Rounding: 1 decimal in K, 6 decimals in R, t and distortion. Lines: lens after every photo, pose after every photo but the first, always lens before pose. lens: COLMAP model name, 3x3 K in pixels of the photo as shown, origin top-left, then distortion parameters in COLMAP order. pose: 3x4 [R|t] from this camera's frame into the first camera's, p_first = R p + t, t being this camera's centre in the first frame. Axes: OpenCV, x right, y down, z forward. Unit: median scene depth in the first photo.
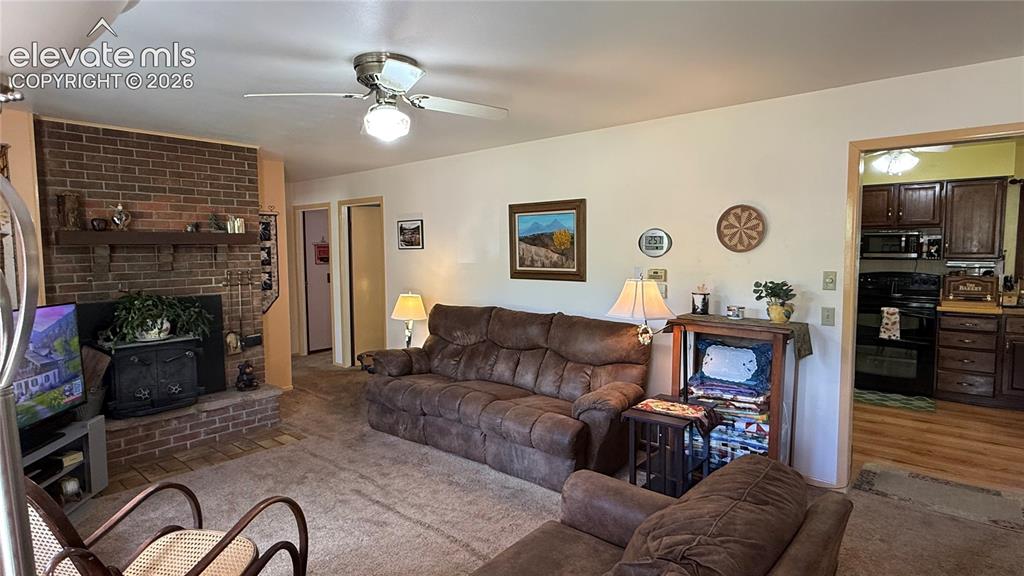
lens RADIAL K [[542.8, 0, 515.5], [0, 542.8, 286.1], [0, 0, 1]] dist [0.002903, 0.000079]
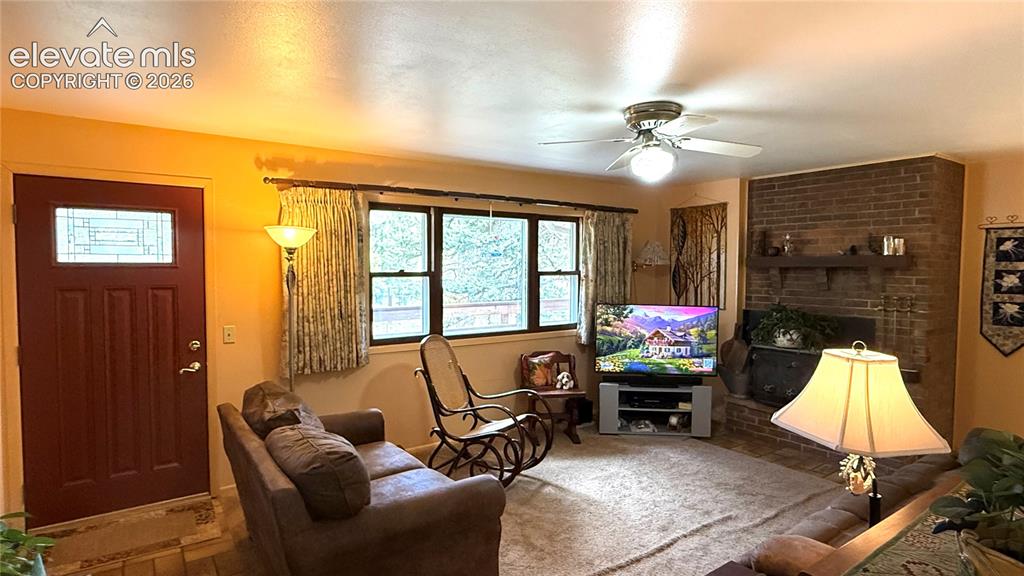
lens RADIAL K [[542.8, 0, 510.5], [0, 542.8, 291.8], [0, 0, 1]] dist [0.002903, 0.000079]
pose [[-0.234805, 0.049214, -0.970796, 0.648039], [-0.073698, 0.994942, 0.068263, -0.060211], [0.969245, 0.087574, -0.229990, 0.705291]]
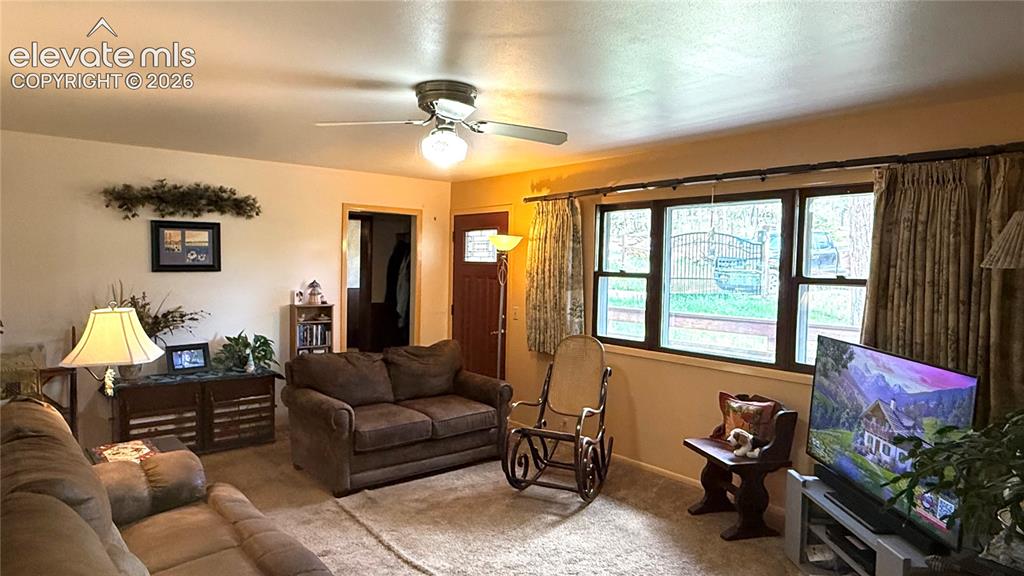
lens RADIAL K [[645.8, 0, 510.6], [0, 645.8, 289.5], [0, 0, 1]] dist [0.051531, -0.000347]
pose [[-0.985669, -0.018160, 0.167711, -0.397483], [0.001174, 0.993426, 0.114474, -0.123803], [-0.168688, 0.113031, -0.979167, 1.552989]]
